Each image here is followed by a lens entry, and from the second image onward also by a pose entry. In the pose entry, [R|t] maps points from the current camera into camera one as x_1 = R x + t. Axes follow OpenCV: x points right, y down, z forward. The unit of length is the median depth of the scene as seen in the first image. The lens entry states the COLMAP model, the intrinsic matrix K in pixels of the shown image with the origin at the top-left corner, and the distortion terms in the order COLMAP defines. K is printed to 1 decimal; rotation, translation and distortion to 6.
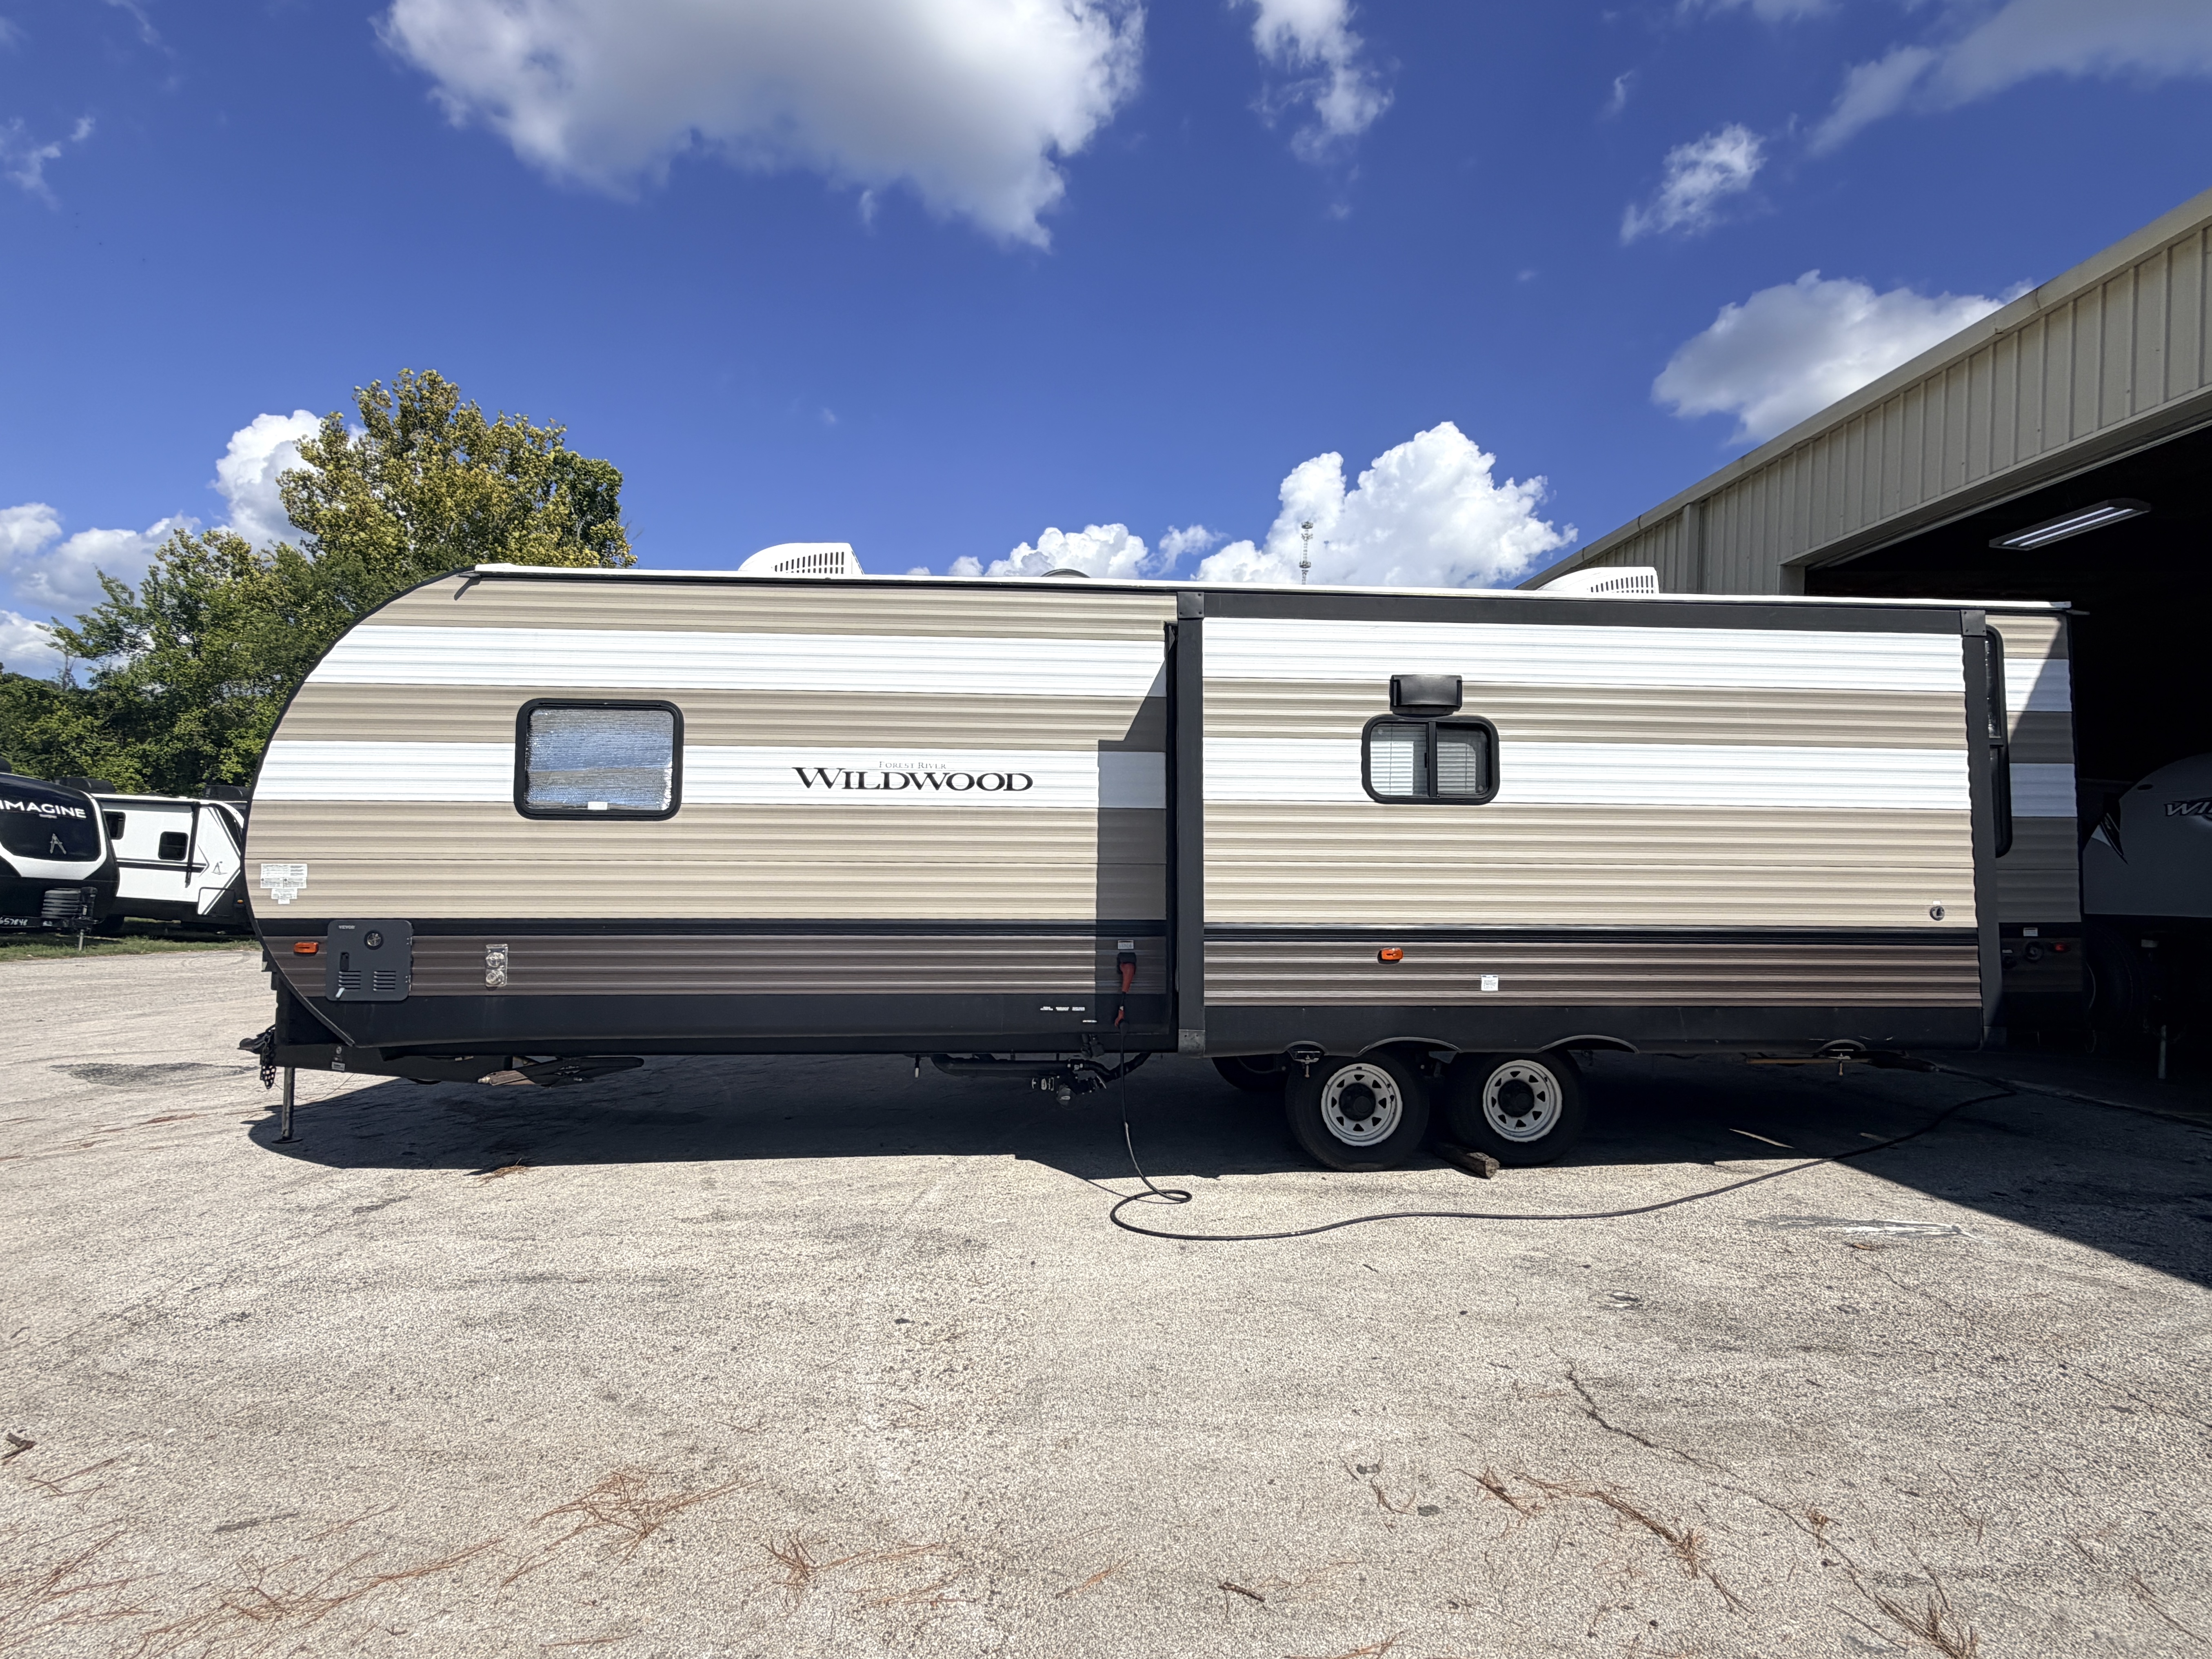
lens RADIAL K [[1106.8, 0, 1104.5], [0, 1106.8, 845.5], [0, 0, 1]] dist [0.002842, 0.000139]
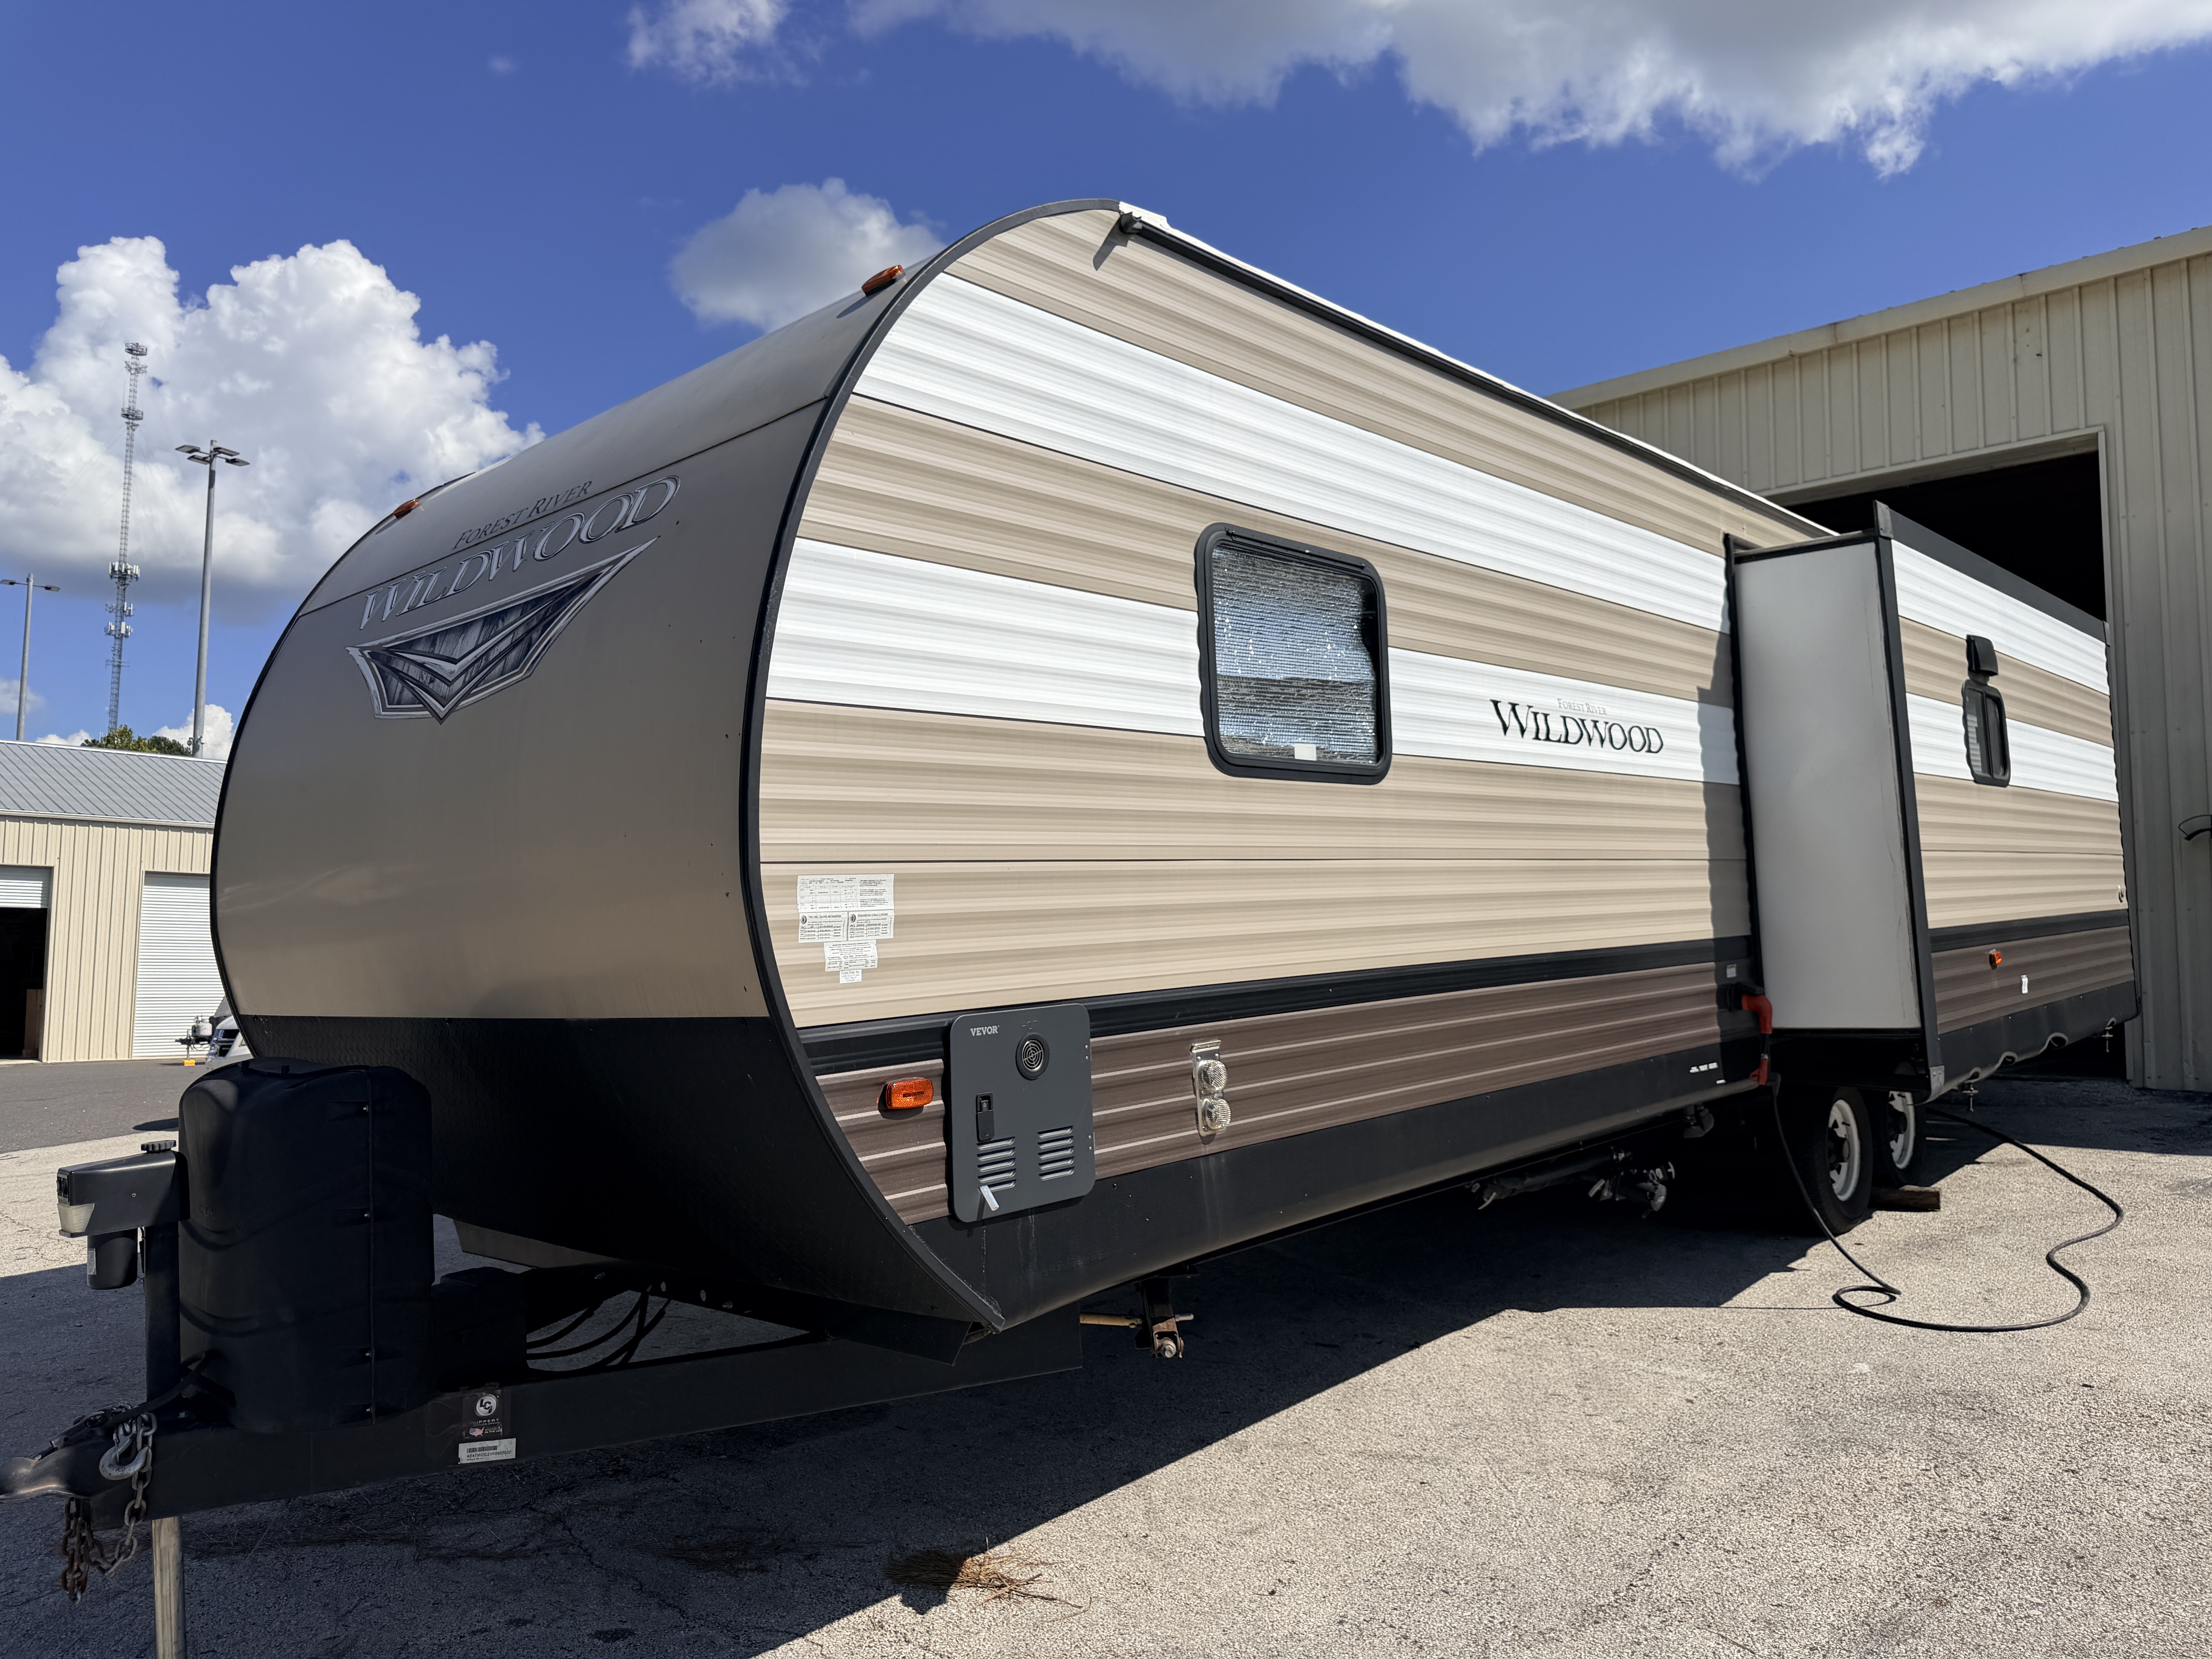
lens RADIAL K [[1551.7, 0, 1105.1], [0, 1551.7, 864.7], [0, 0, 1]] dist [0.110694, -0.153310]
pose [[0.721119, -0.011012, 0.692724, -1.014901], [0.016021, 0.999871, -0.000782, 0.014343], [-0.692626, 0.011662, 0.721203, 0.551984]]
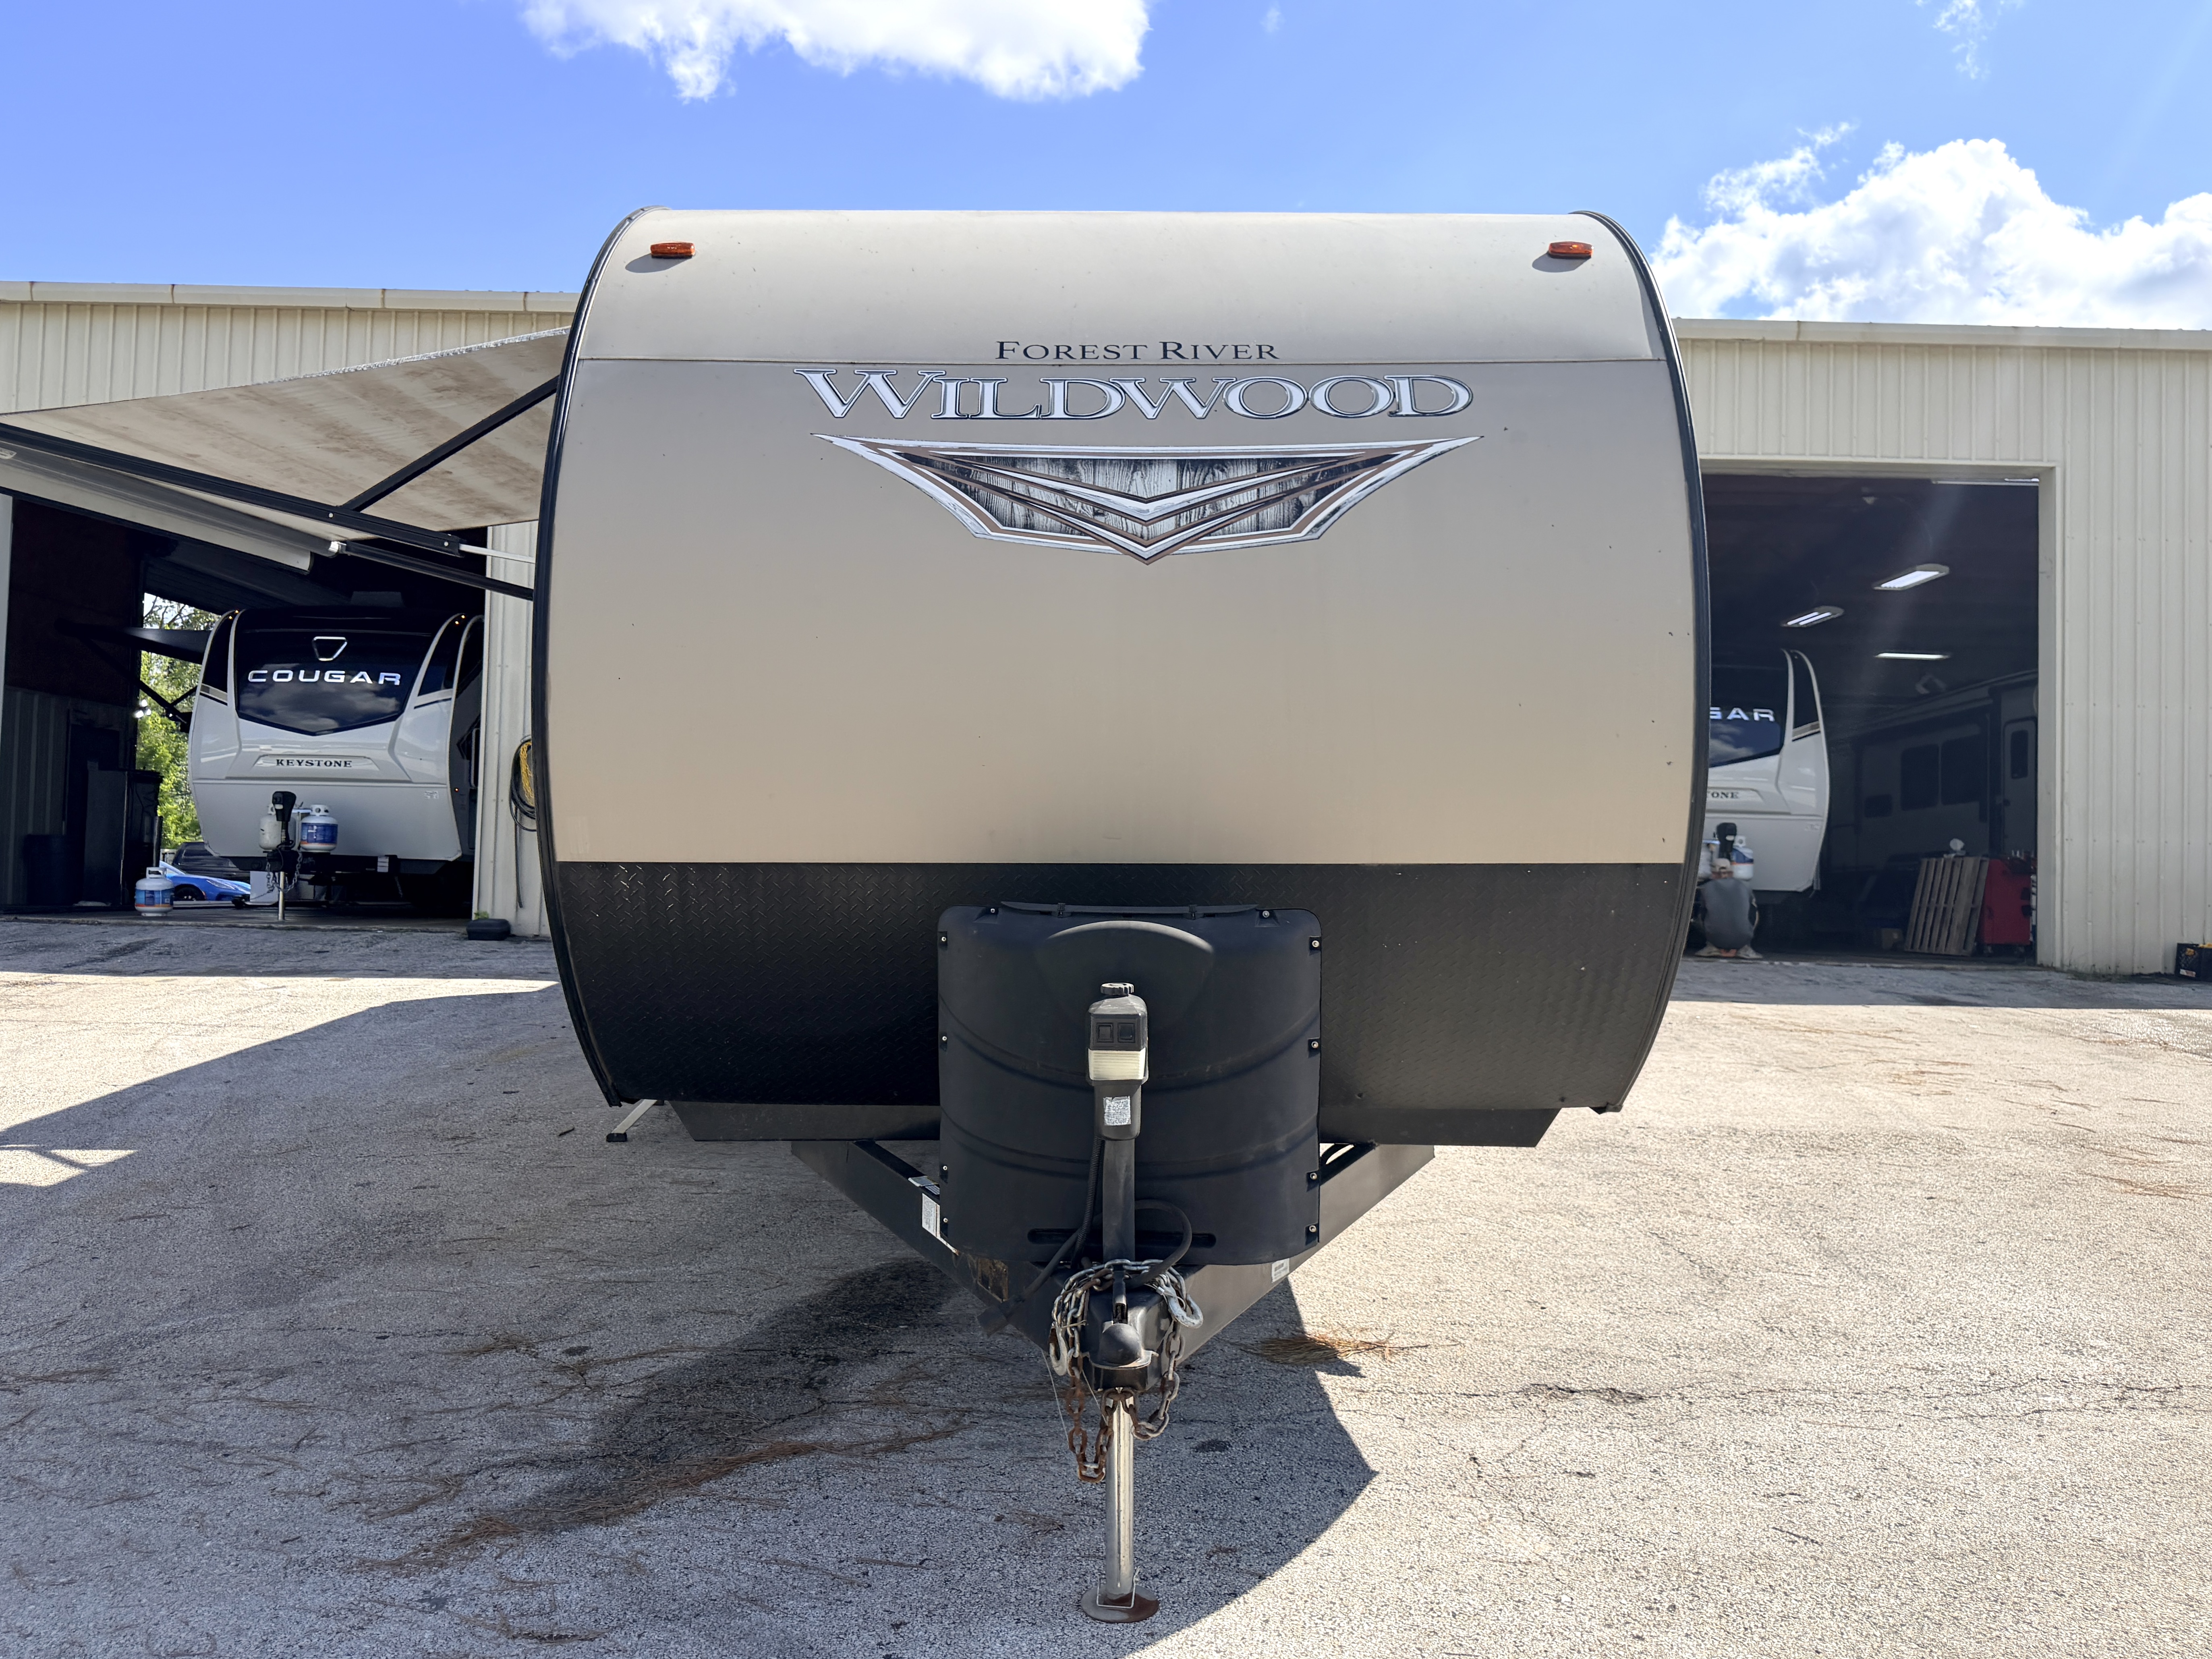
lens RADIAL K [[1551.7, 0, 1105.1], [0, 1551.7, 864.7], [0, 0, 1]] dist [0.110694, -0.153310]
pose [[0.066002, -0.049802, 0.996576, -1.384382], [-0.051606, 0.997247, 0.053253, 0.038154], [-0.996484, -0.054944, 0.063250, 1.174302]]
